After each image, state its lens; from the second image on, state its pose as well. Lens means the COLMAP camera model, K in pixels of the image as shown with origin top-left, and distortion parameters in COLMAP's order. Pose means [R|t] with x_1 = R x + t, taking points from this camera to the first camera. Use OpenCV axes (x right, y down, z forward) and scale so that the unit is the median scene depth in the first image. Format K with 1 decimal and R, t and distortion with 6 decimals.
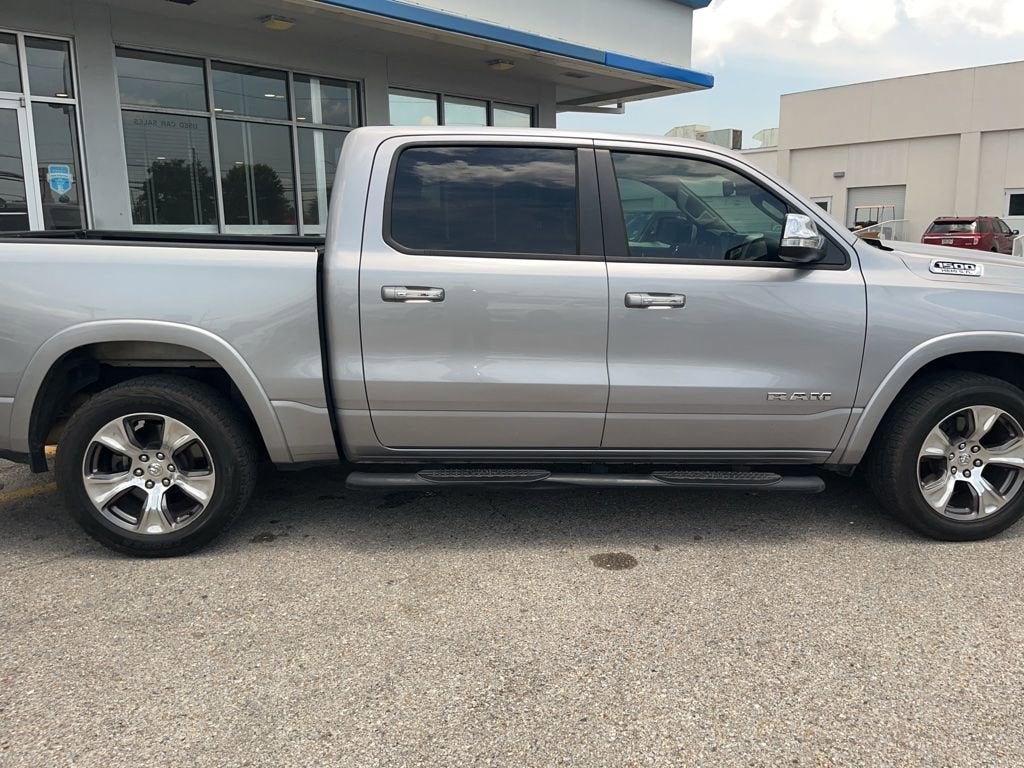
lens RADIAL K [[754.9, 0, 512.0], [0, 754.9, 384.0], [0, 0, 1]] dist [0.016460, -0.003336]
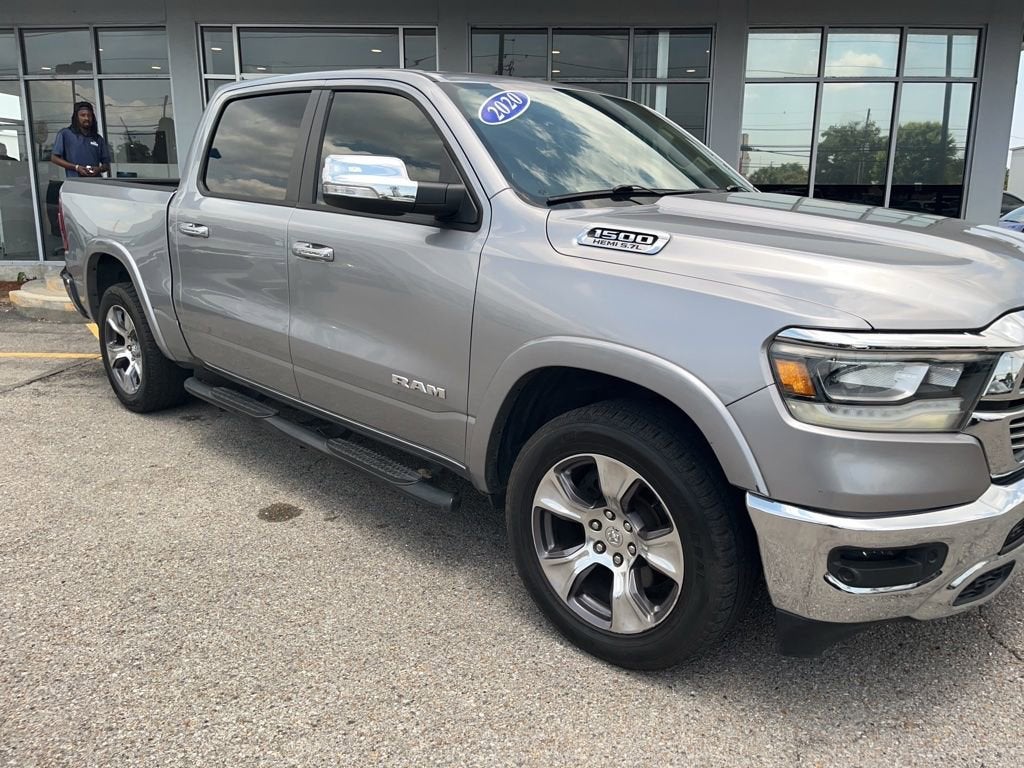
lens RADIAL K [[754.9, 0, 512.0], [0, 754.9, 384.0], [0, 0, 1]] dist [0.016460, -0.003336]
pose [[0.701658, 0.193831, -0.685642, 0.978296], [-0.162822, 0.980443, 0.110546, -0.088626], [0.693660, 0.034072, 0.719496, 0.482479]]
